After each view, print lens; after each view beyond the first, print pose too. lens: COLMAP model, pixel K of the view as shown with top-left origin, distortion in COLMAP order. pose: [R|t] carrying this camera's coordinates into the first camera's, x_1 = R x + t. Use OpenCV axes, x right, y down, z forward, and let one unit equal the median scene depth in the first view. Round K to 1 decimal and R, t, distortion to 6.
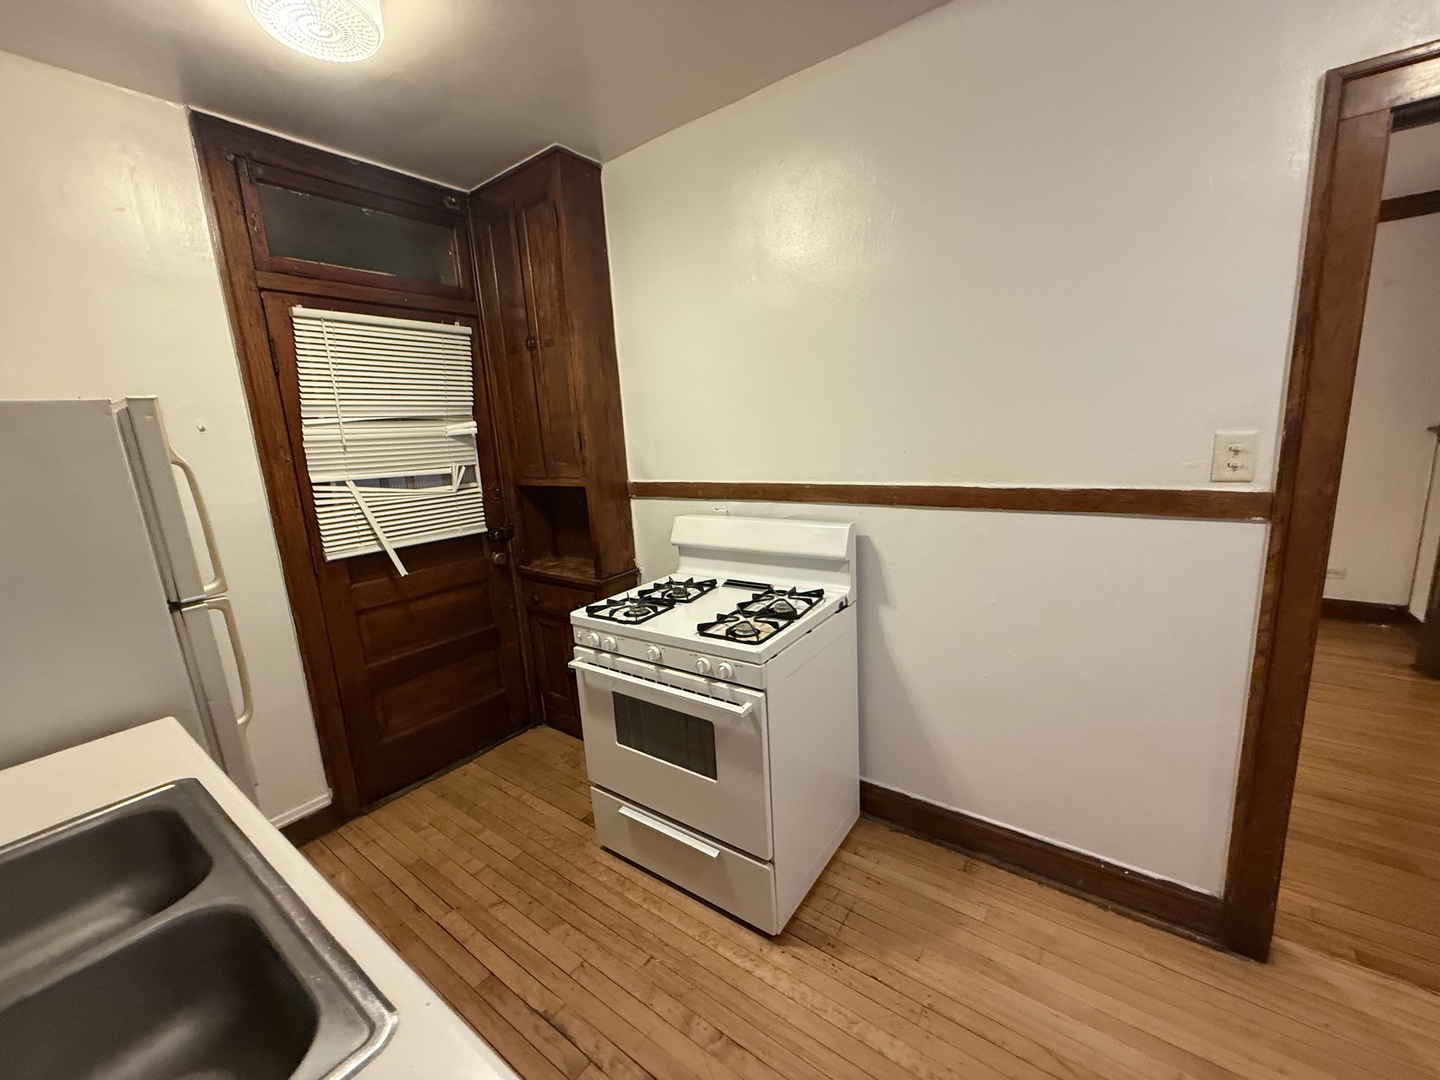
lens RADIAL K [[570.9, 0, 719.5], [0, 570.9, 538.0], [0, 0, 1]] dist [-0.000817, 0.000347]
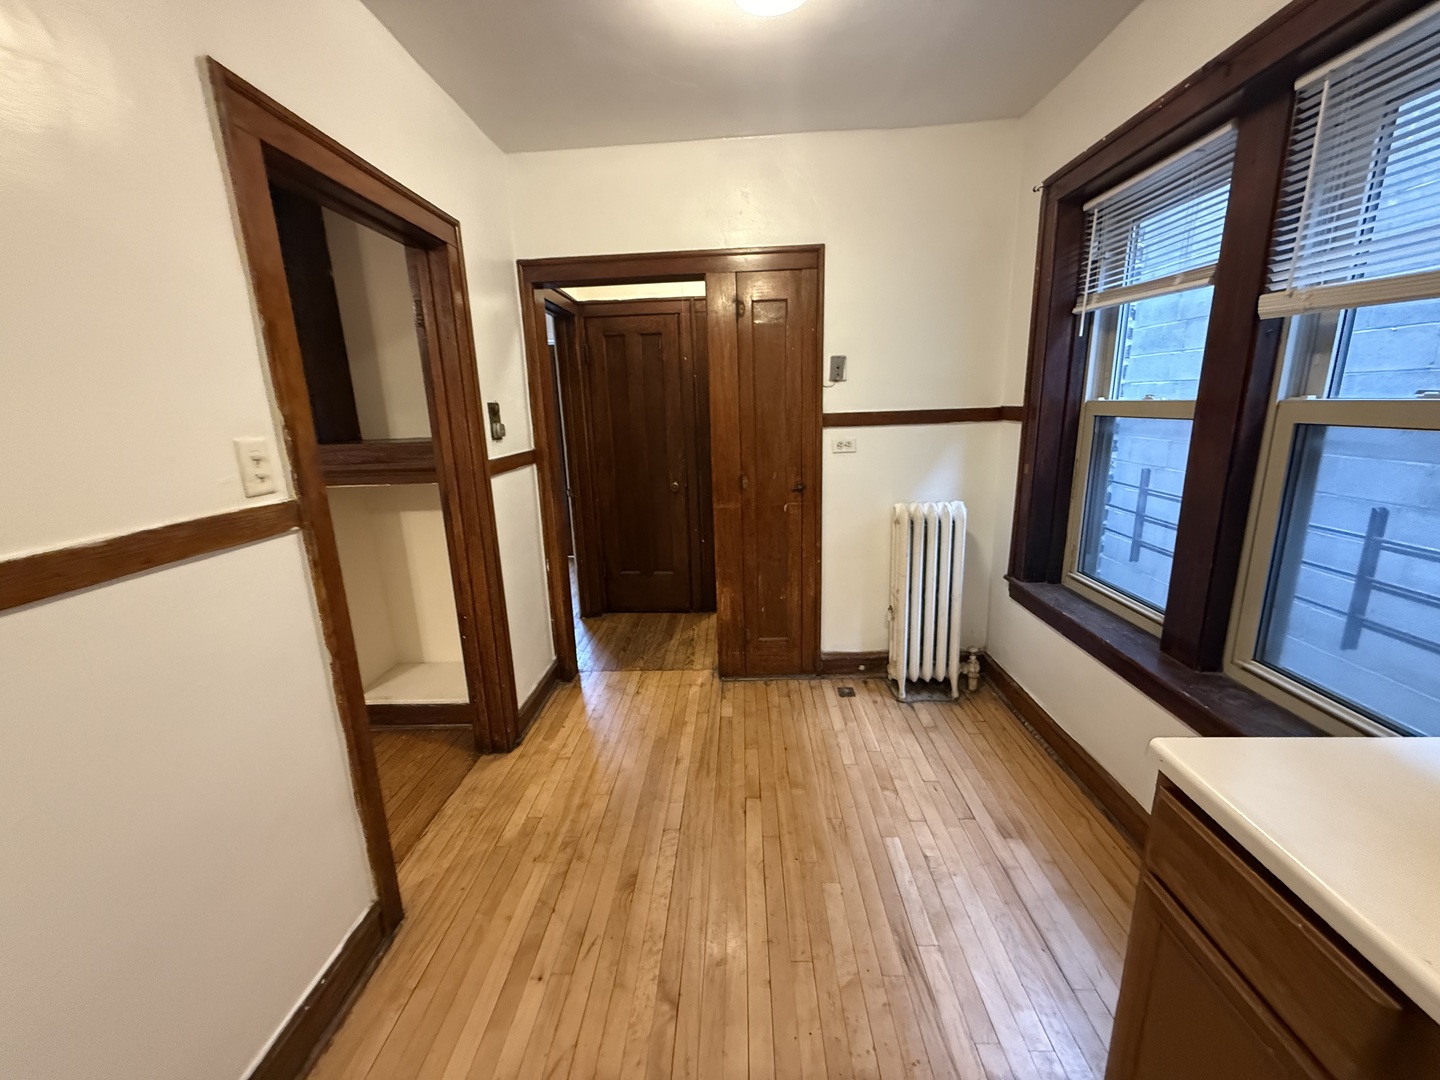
lens RADIAL K [[570.9, 0, 721.0], [0, 570.9, 540.9], [0, 0, 1]] dist [-0.000817, 0.000347]
pose [[-0.562800, -0.120216, 0.817804, -0.157401], [0.217009, 0.933175, 0.286517, -0.088158], [-0.797598, 0.338723, -0.499103, 0.604329]]
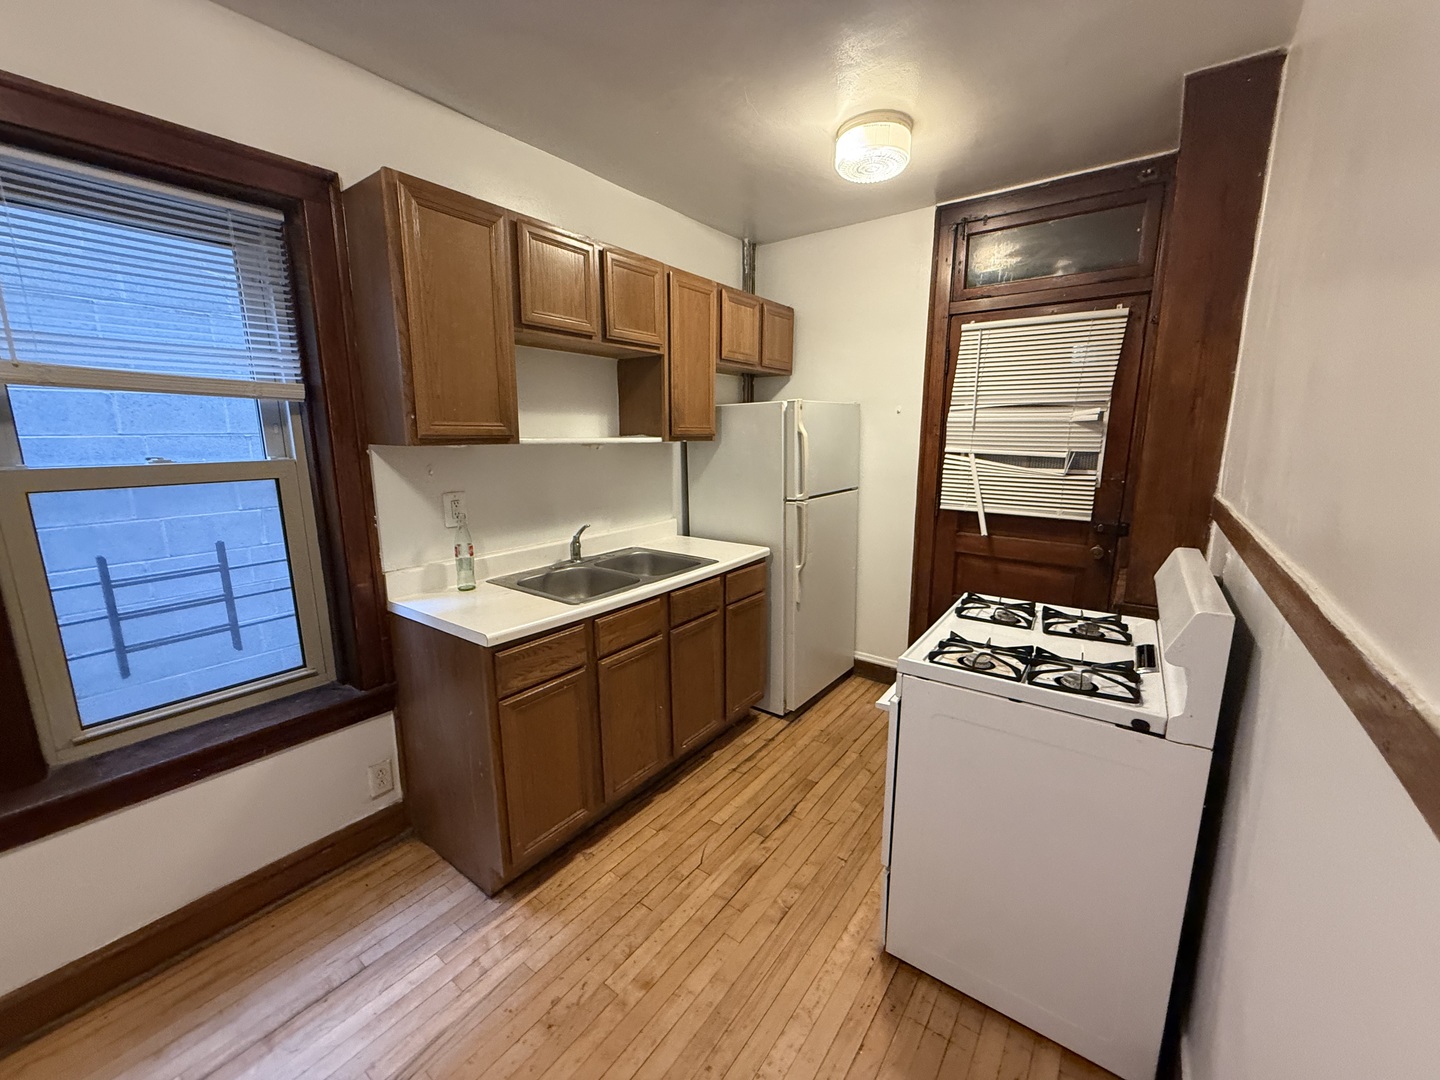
lens RADIAL K [[570.9, 0, 713.6], [0, 570.9, 538.1], [0, 0, 1]] dist [-0.000817, 0.000347]
pose [[-0.010413, 0.247771, -0.968763, 0.716860], [-0.182650, 0.952045, 0.245458, -0.138378], [0.983123, 0.179500, 0.035342, 0.442318]]
